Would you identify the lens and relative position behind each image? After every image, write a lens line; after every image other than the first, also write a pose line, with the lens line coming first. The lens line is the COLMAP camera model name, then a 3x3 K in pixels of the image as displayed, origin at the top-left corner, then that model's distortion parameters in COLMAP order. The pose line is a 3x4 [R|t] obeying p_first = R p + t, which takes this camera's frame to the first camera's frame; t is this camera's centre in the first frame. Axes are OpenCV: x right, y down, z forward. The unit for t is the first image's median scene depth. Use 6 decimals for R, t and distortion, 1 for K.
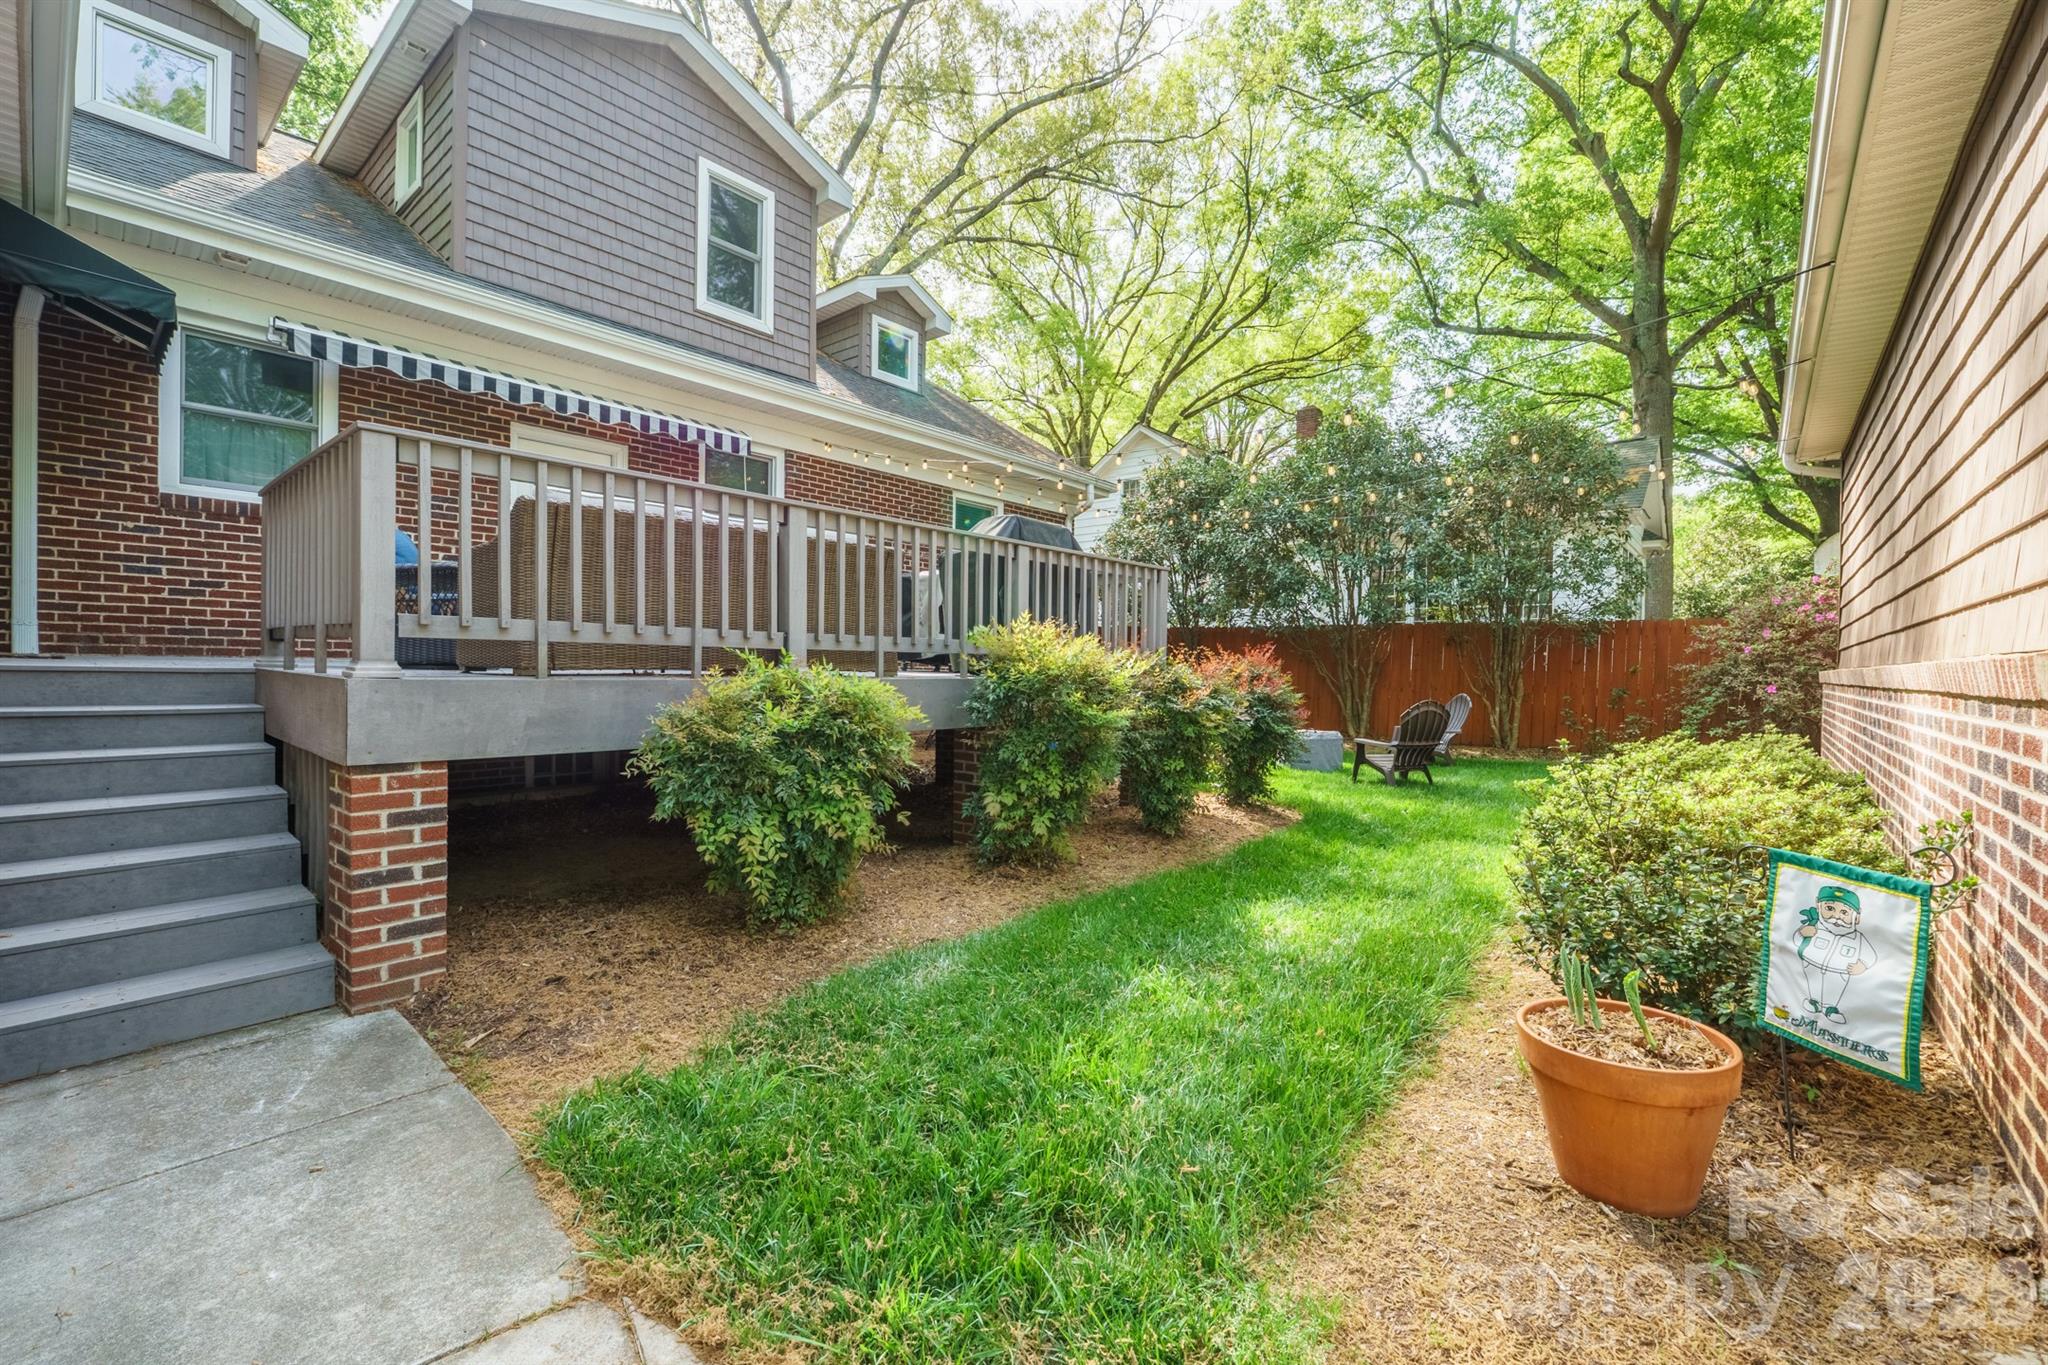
lens RADIAL K [[863.3, 0, 1017.4], [0, 863.3, 662.7], [0, 0, 1]] dist [-0.003876, -0.000560]
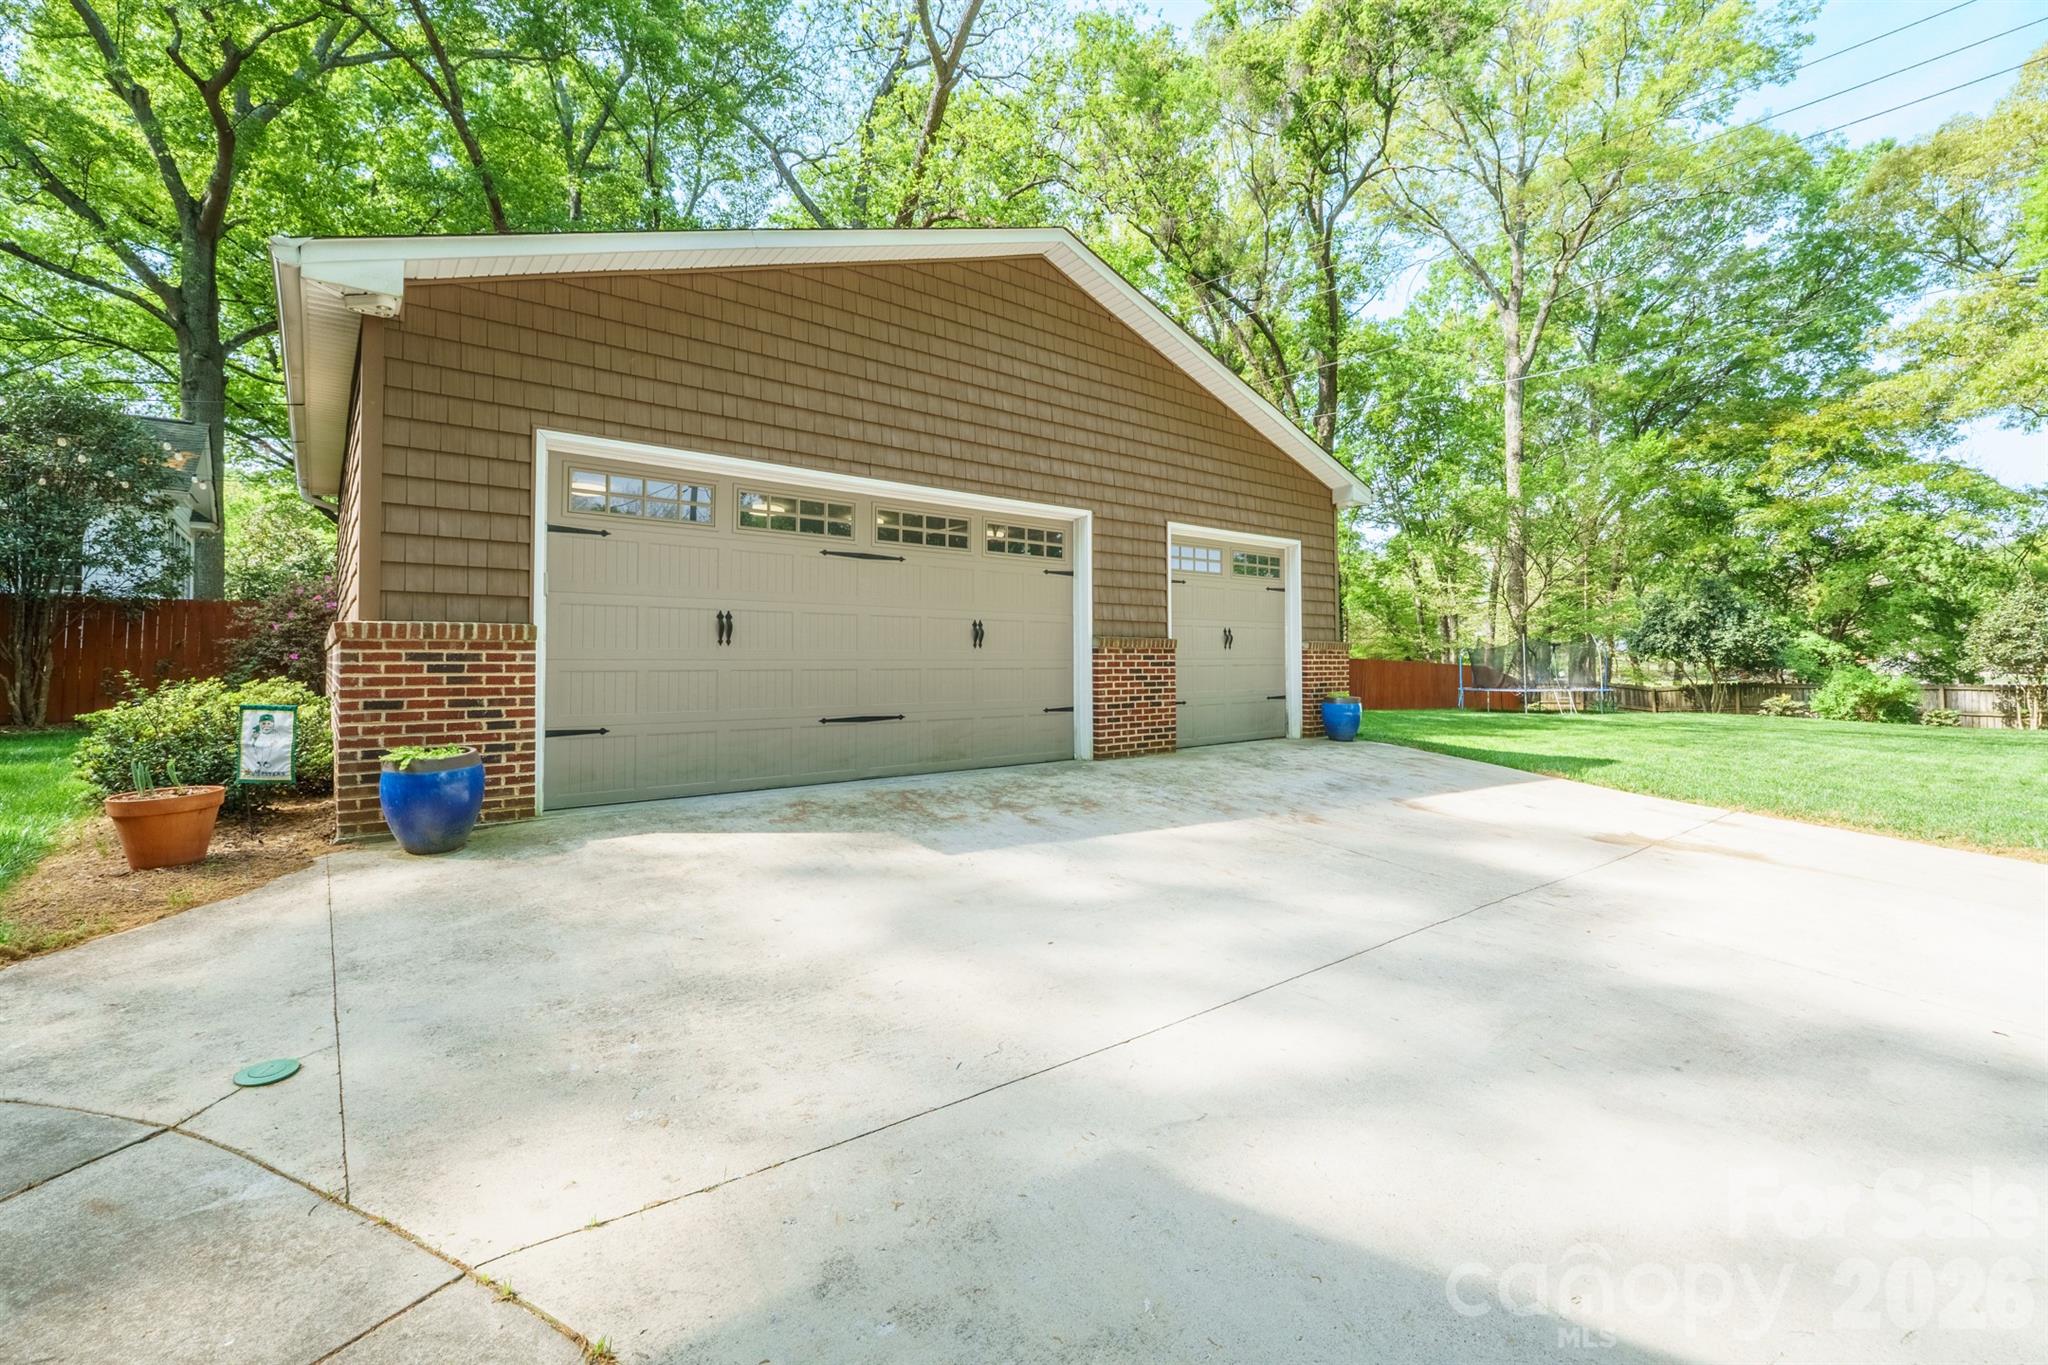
lens RADIAL K [[863.3, 0, 1026.2], [0, 863.3, 649.8], [0, 0, 1]] dist [-0.003876, -0.000560]
pose [[0.172385, -0.002856, 0.985026, -0.194005], [-0.002634, 0.999991, 0.003360, 0.009395], [-0.985026, -0.003173, 0.172376, -0.275263]]
